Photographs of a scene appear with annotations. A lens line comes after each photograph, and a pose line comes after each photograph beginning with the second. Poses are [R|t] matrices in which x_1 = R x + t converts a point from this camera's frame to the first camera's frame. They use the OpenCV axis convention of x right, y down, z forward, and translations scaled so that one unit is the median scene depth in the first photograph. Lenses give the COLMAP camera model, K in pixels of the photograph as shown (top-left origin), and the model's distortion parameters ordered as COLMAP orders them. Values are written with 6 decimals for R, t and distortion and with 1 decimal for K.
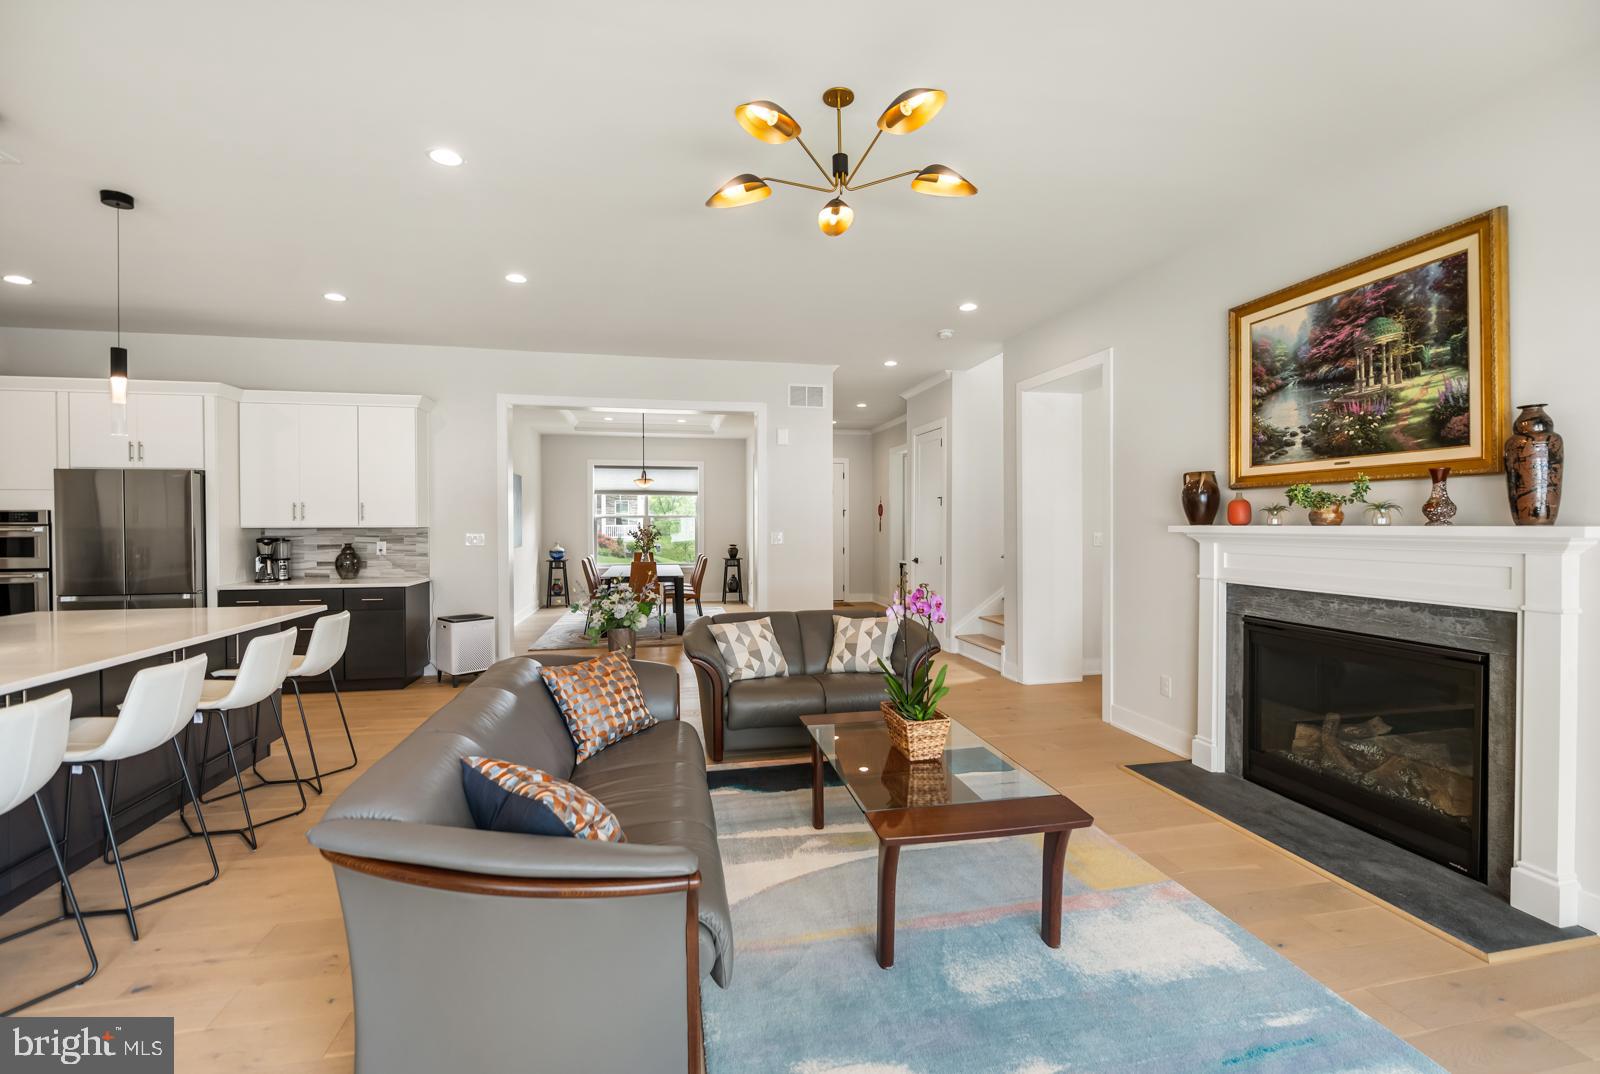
lens RADIAL K [[682.6, 0, 801.8], [0, 682.6, 532.4], [0, 0, 1]] dist [-0.010402, 0.002457]
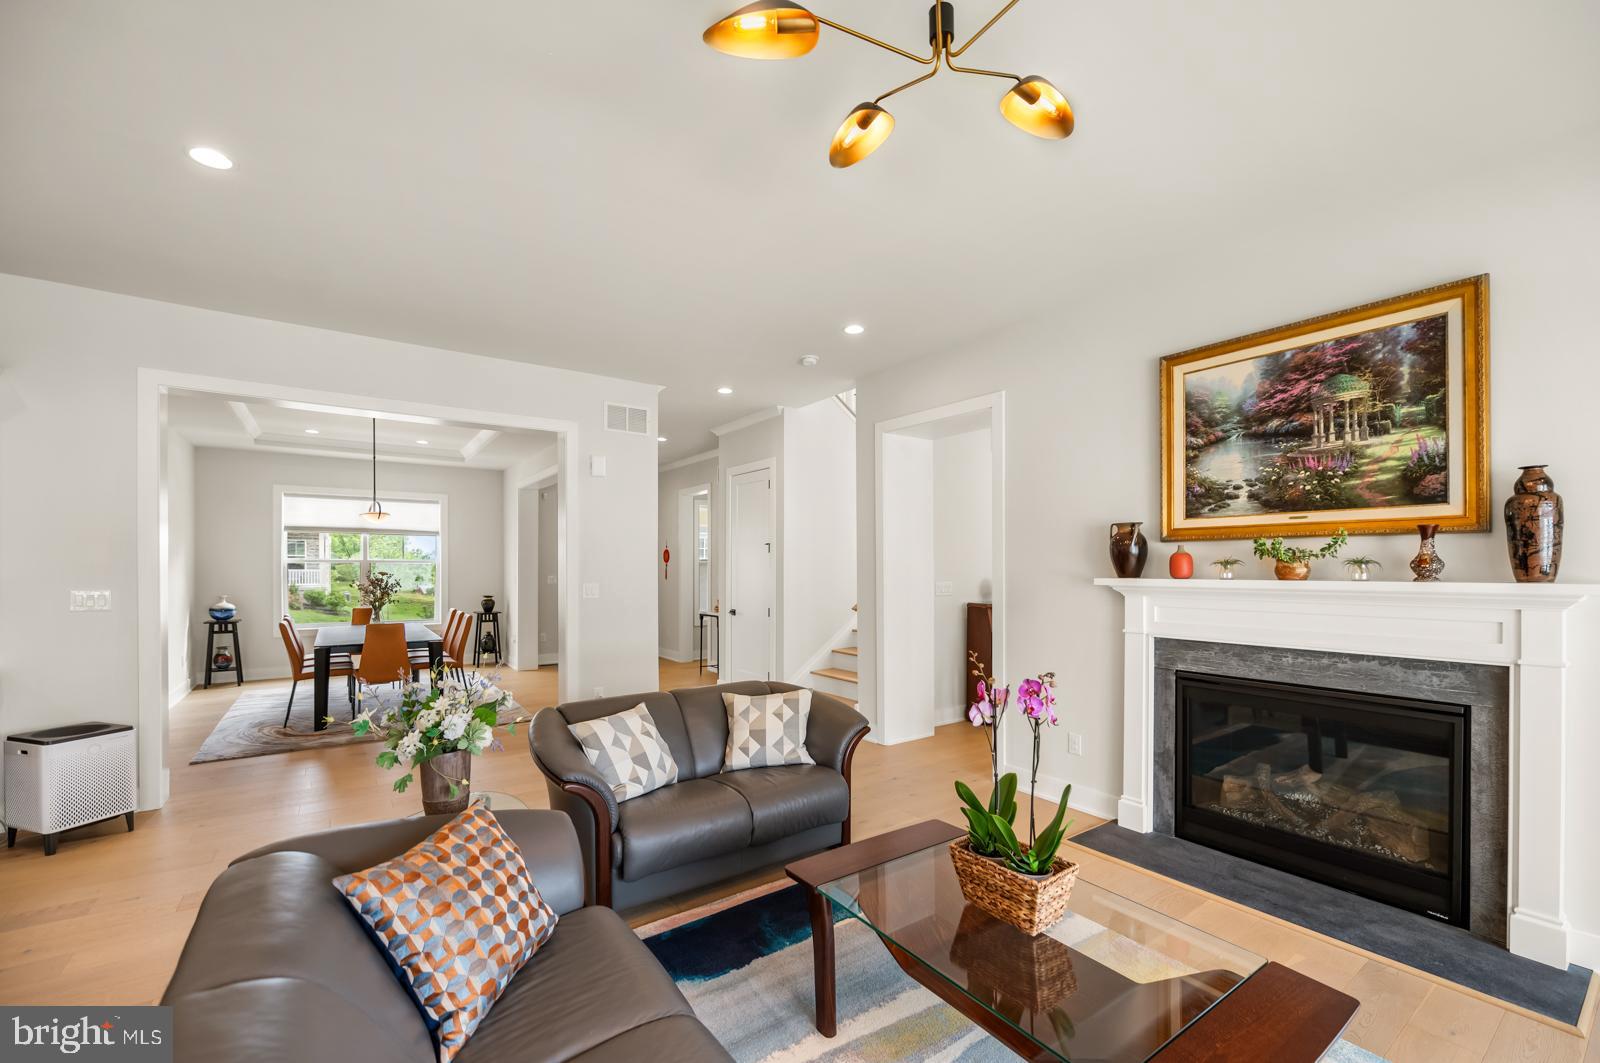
lens RADIAL K [[655.3, 0, 807.8], [0, 655.3, 570.4], [0, 0, 1]] dist [-0.005452, -0.001407]
pose [[0.914272, -0.000201, 0.405102, -0.236225], [0.003922, 0.999957, -0.008357, -0.017468], [-0.405083, 0.009229, 0.914233, 0.381646]]
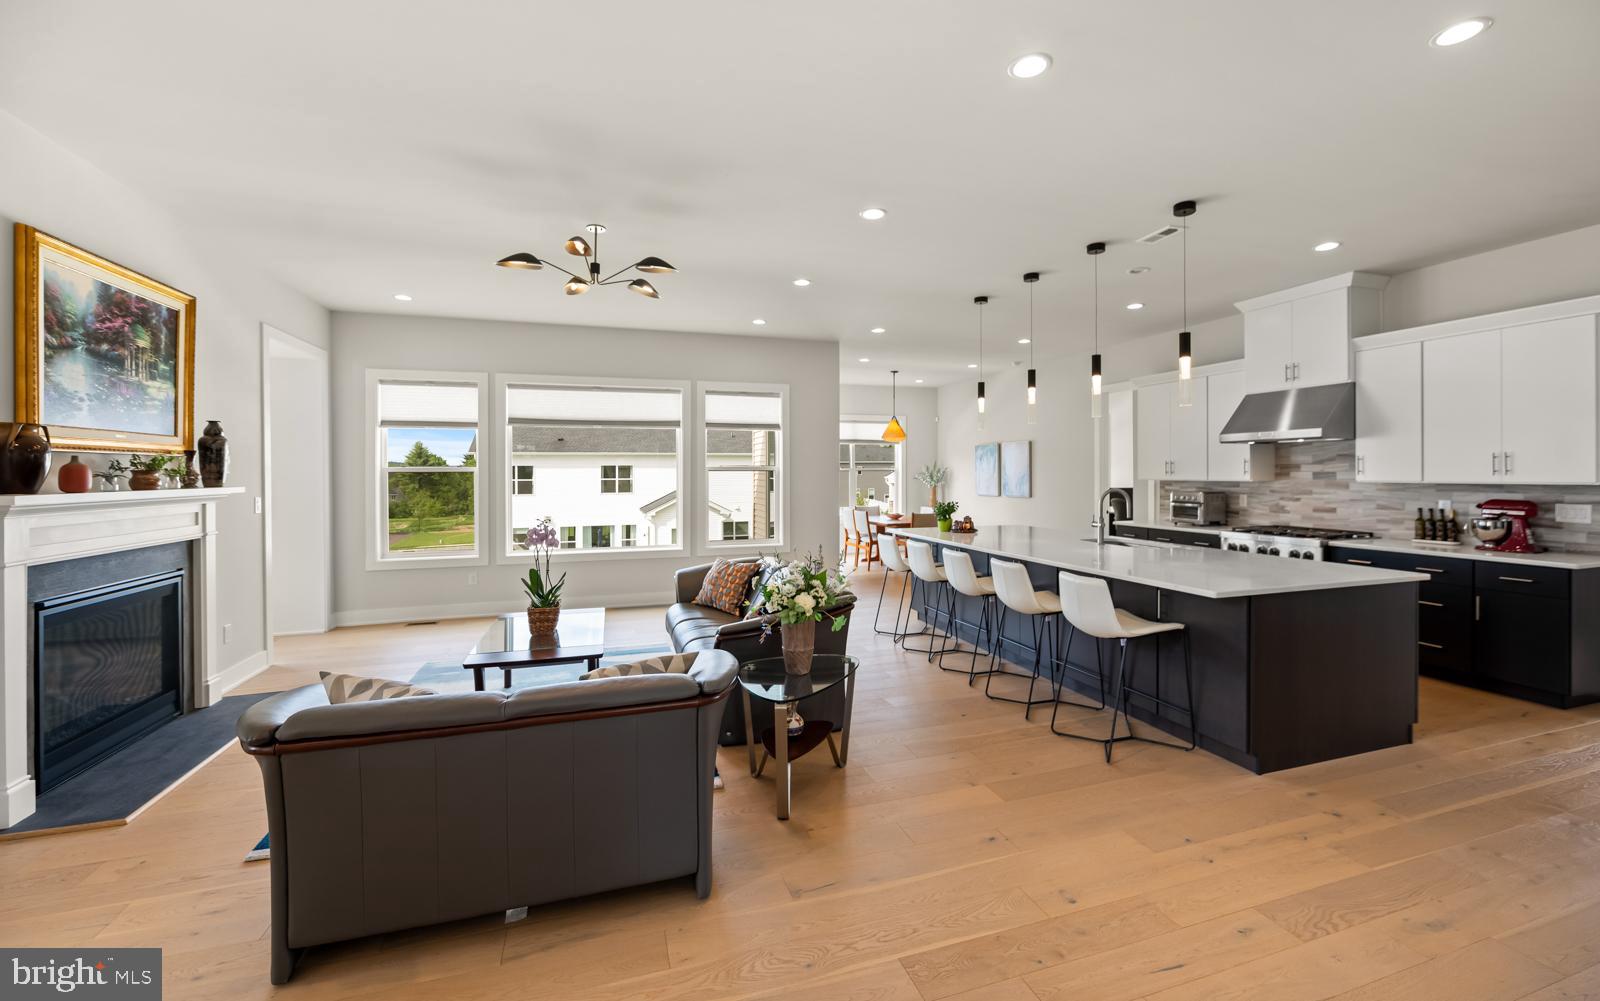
lens RADIAL K [[661.6, 0, 812.6], [0, 661.6, 473.9], [0, 0, 1]] dist [-0.000548, -0.002846]
pose [[-0.993763, 0.007423, -0.111262, -0.223752], [0.005782, 0.999870, 0.015063, -0.044427], [0.111359, 0.014326, -0.993677, 2.065710]]
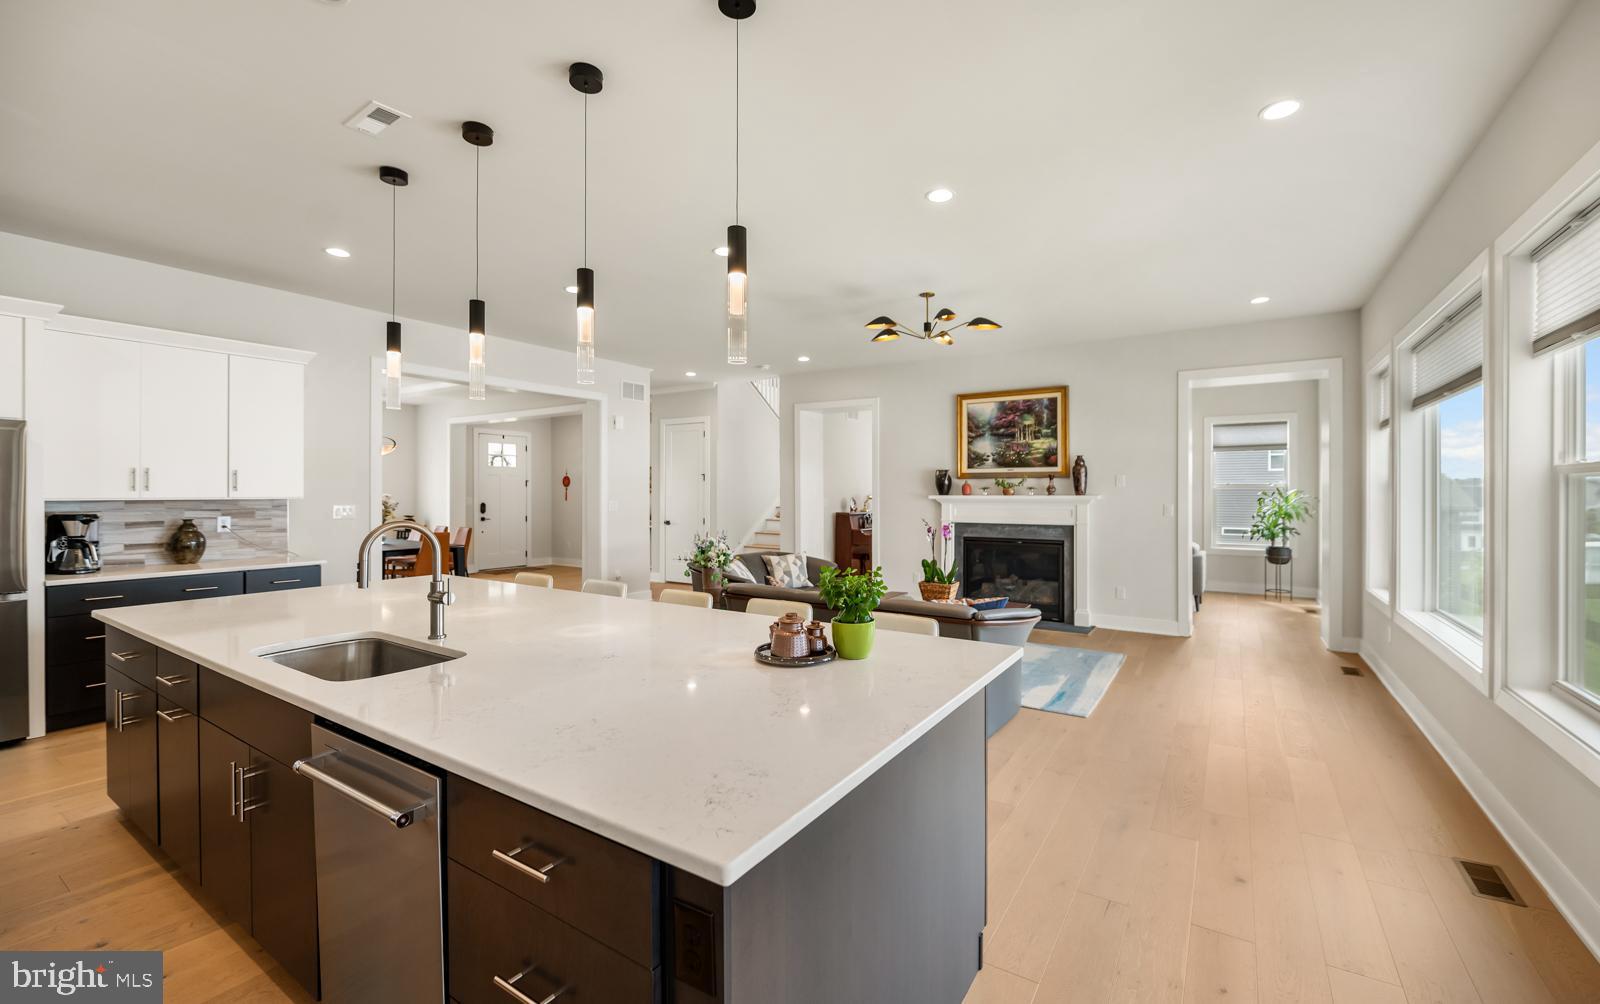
lens RADIAL K [[661.6, 0, 825.4], [0, 661.6, 490.4], [0, 0, 1]] dist [-0.000548, -0.002846]
pose [[0.688632, 0.003666, 0.725102, -1.273925], [0.007537, 0.999897, -0.012213, -0.004581], [-0.725072, 0.013876, 0.688533, -0.139040]]
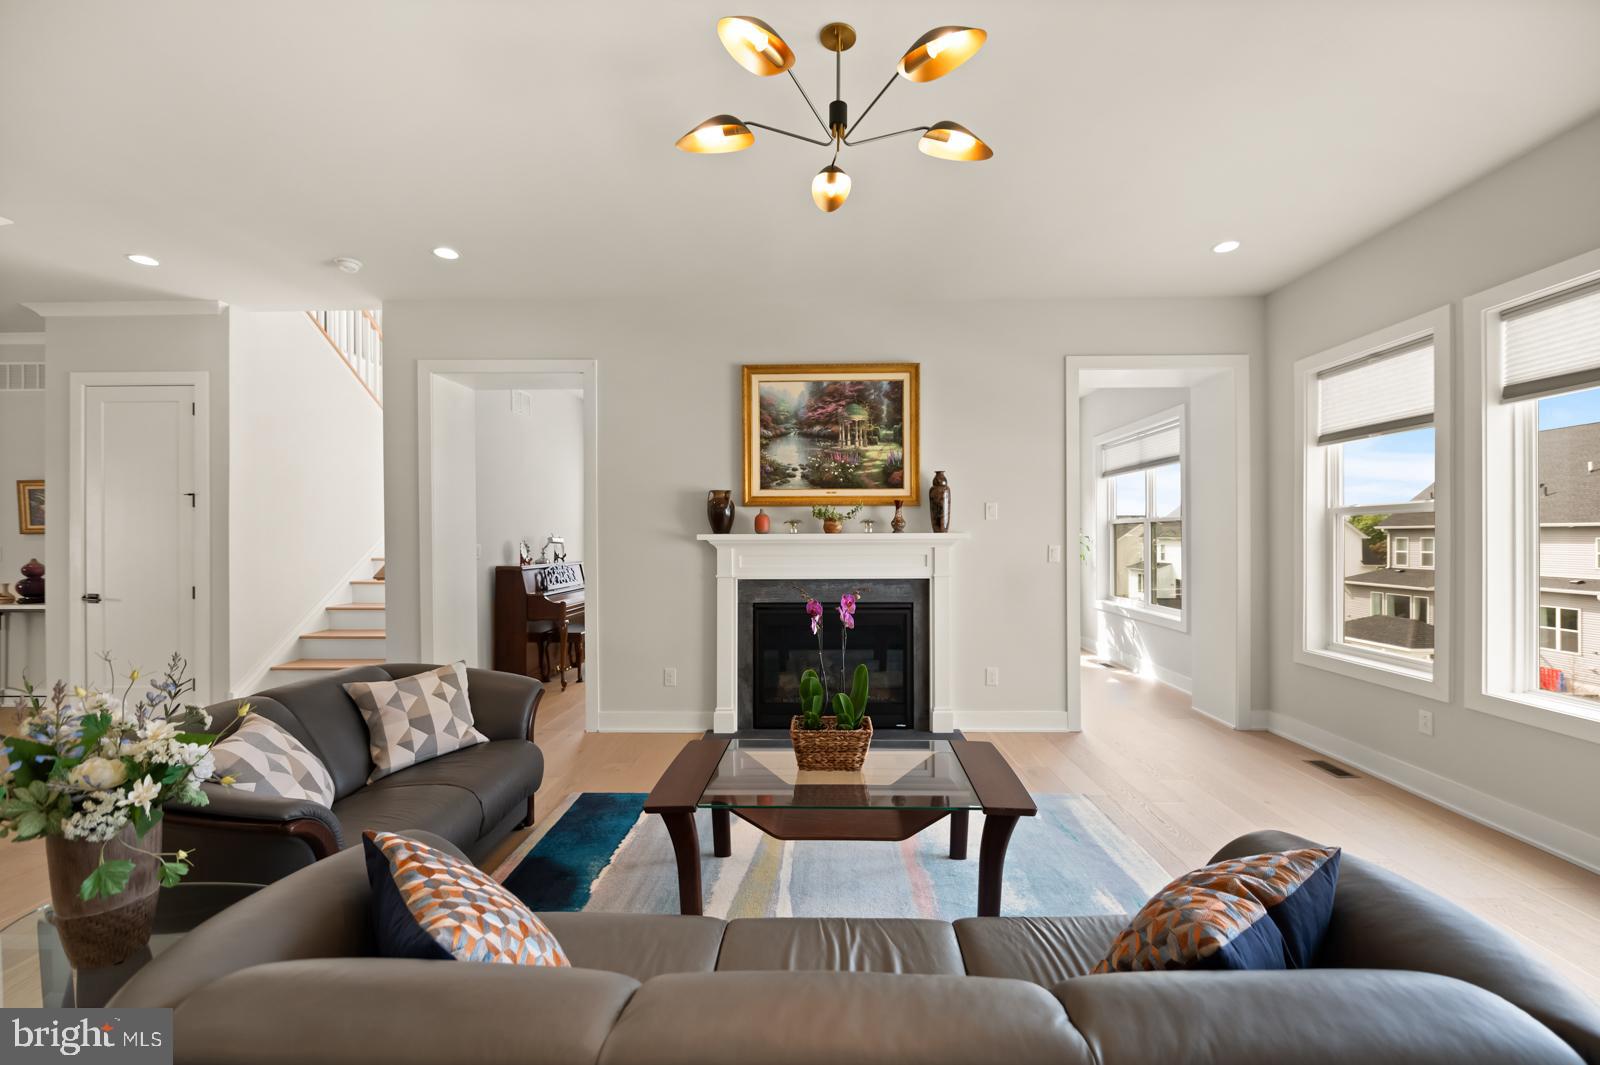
lens RADIAL K [[655.3, 0, 823.0], [0, 655.3, 537.0], [0, 0, 1]] dist [-0.005452, -0.001407]
pose [[0.214527, -0.001462, 0.976717, -0.593452], [0.016266, 0.999866, -0.002076, 0.000109], [-0.976583, 0.016332, 0.214522, 0.650821]]
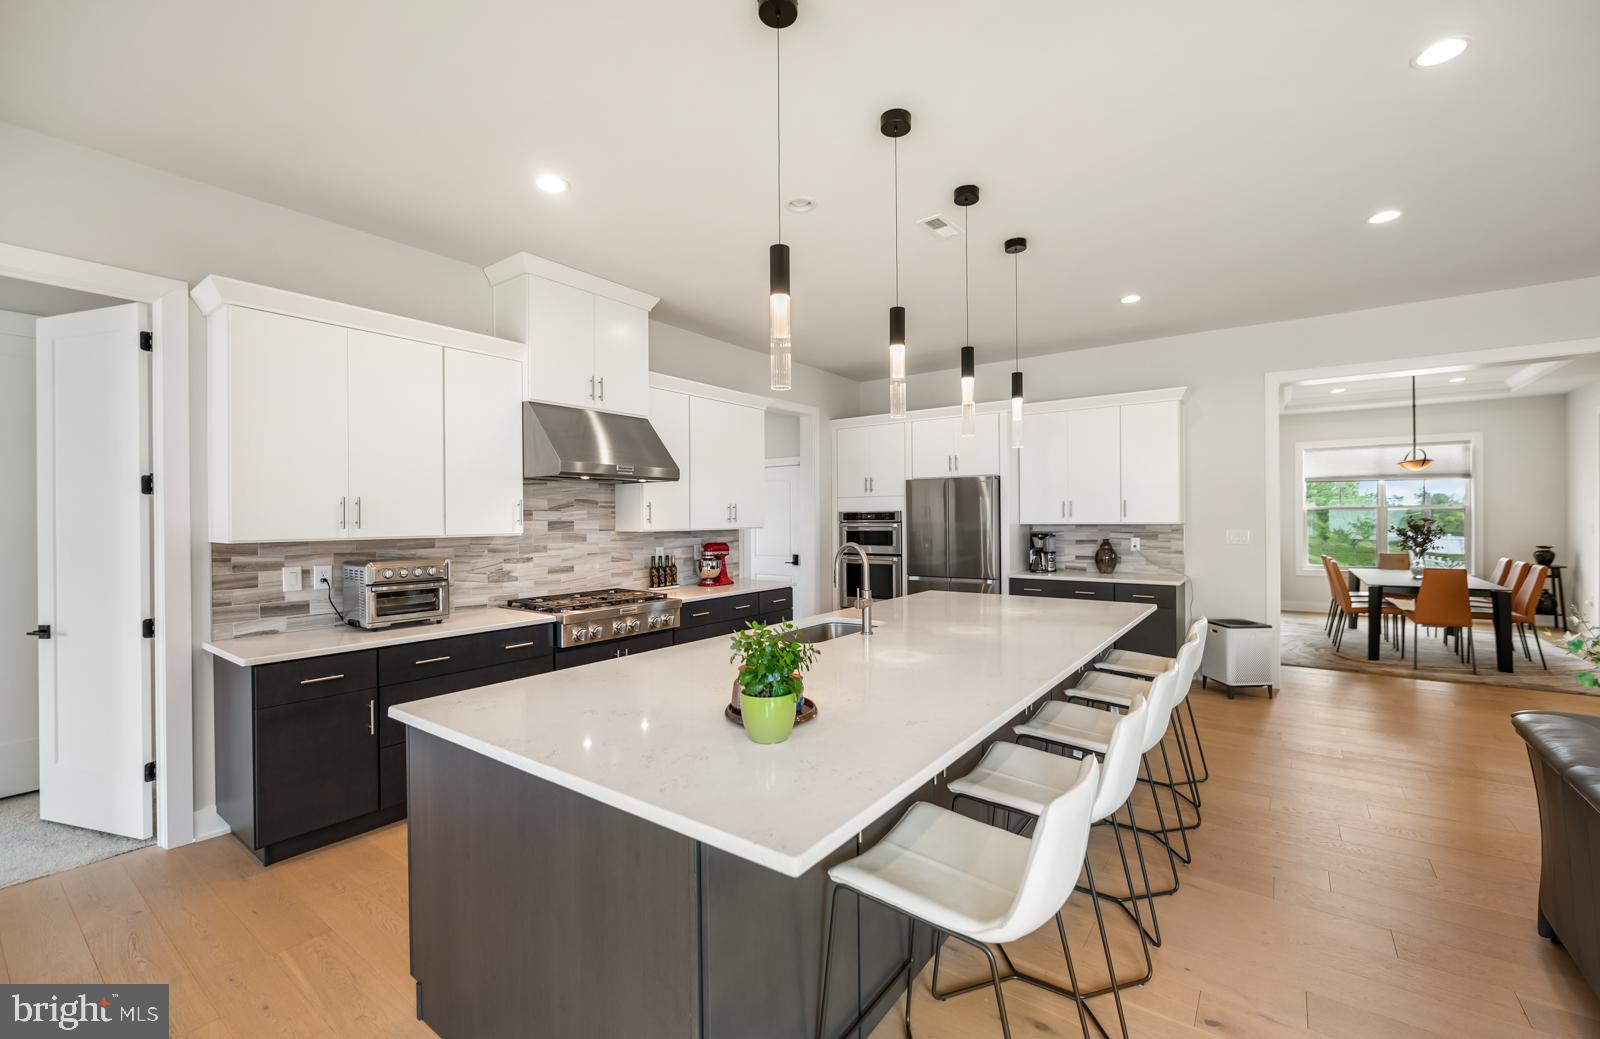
lens RADIAL K [[651.6, 0, 806.1], [0, 651.6, 523.2], [0, 0, 1]] dist [-0.004146, 0.000013]
pose [[0.676787, 0.002650, -0.736174, -0.433100], [-0.003208, 0.999995, 0.000650, -0.013680], [0.736172, 0.001921, 0.676792, -0.030447]]
